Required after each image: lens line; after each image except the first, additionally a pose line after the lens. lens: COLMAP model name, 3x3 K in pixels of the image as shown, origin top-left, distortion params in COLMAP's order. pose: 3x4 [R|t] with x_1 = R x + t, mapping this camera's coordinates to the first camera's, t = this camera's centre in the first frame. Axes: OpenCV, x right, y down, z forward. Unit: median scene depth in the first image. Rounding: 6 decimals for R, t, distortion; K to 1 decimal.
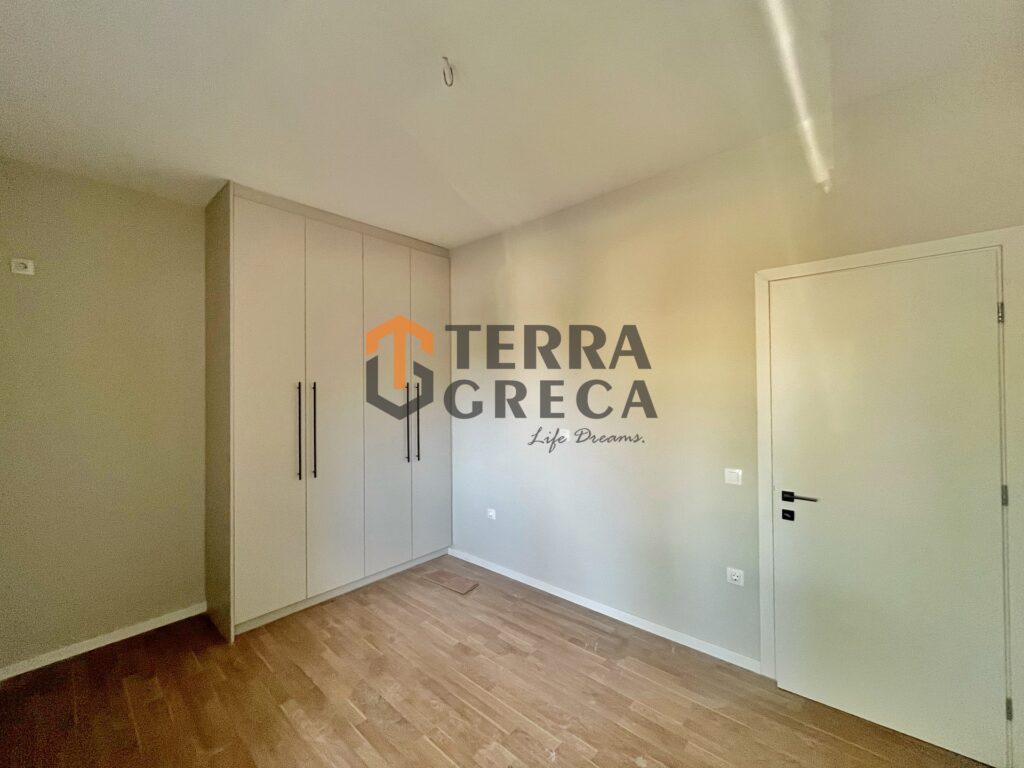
lens RADIAL K [[416.1, 0, 509.8], [0, 416.1, 384.2], [0, 0, 1]] dist [-0.001411, -0.000259]
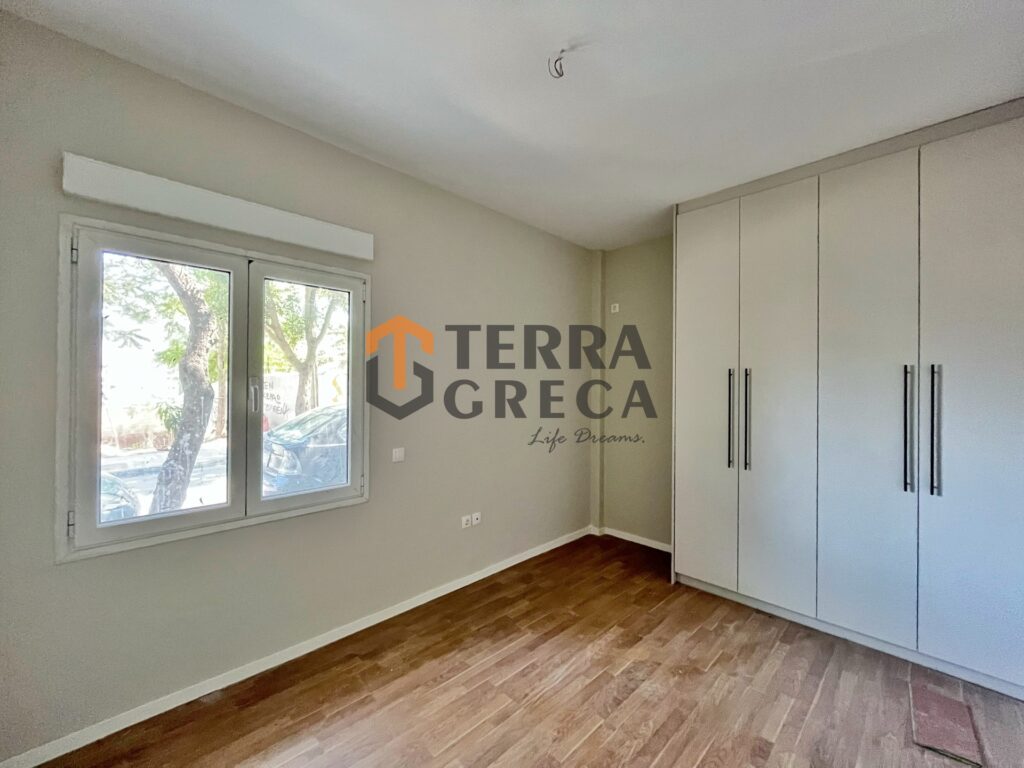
lens RADIAL K [[416.1, 0, 509.8], [0, 416.1, 384.2], [0, 0, 1]] dist [-0.001411, -0.000259]
pose [[-0.065351, 0.008045, -0.997830, 0.597701], [0.008186, 0.999938, 0.007526, 0.023402], [0.997829, -0.007676, -0.065413, 0.634598]]
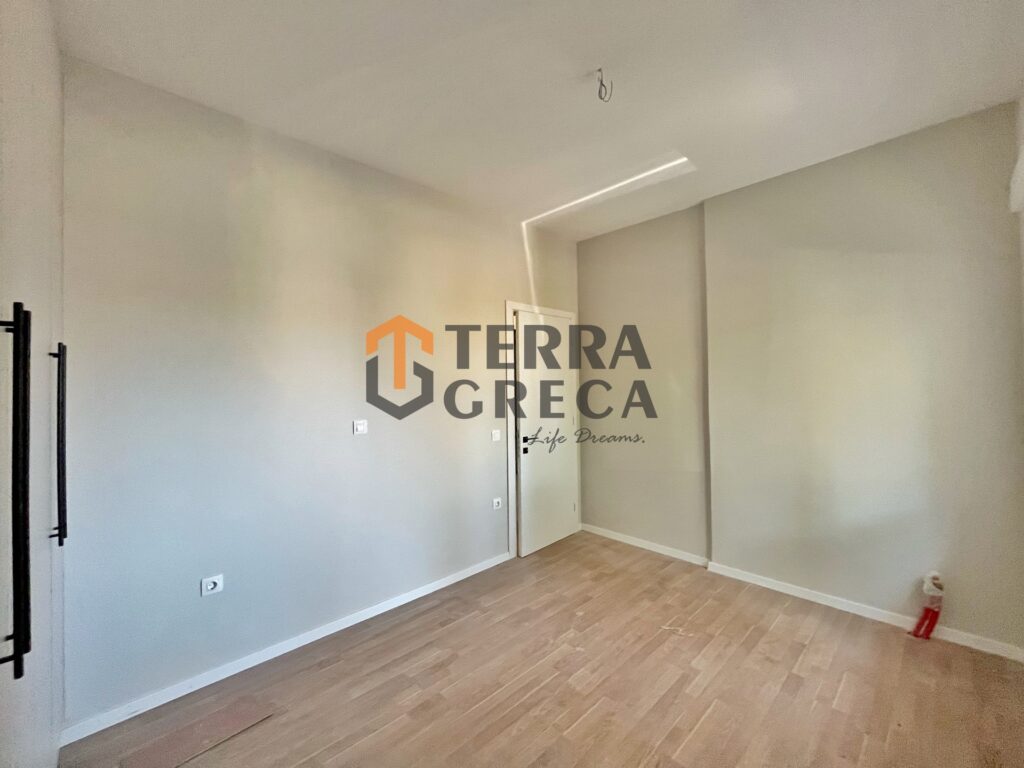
lens RADIAL K [[416.1, 0, 509.8], [0, 416.1, 384.2], [0, 0, 1]] dist [-0.001411, -0.000259]
pose [[0.080470, 0.013569, 0.996665, -0.863149], [0.001464, 0.999905, -0.013732, 0.056285], [-0.996756, 0.002564, 0.080443, 0.781661]]
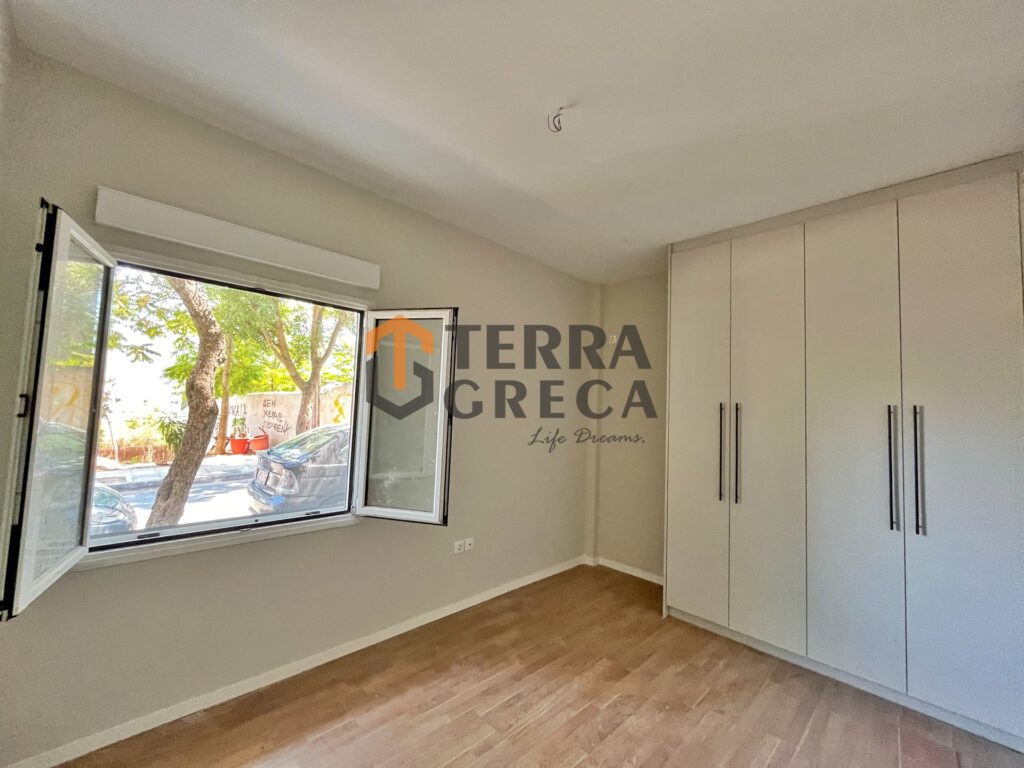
lens RADIAL K [[415.8, 0, 510.9], [0, 415.8, 383.5], [0, 0, 1]] dist [-0.003402, 0.000219]
pose [[-0.067955, -0.054847, -0.996180, 0.628095], [-0.023160, 0.998305, -0.053384, 0.016487], [0.997420, 0.019444, -0.069110, 0.652168]]
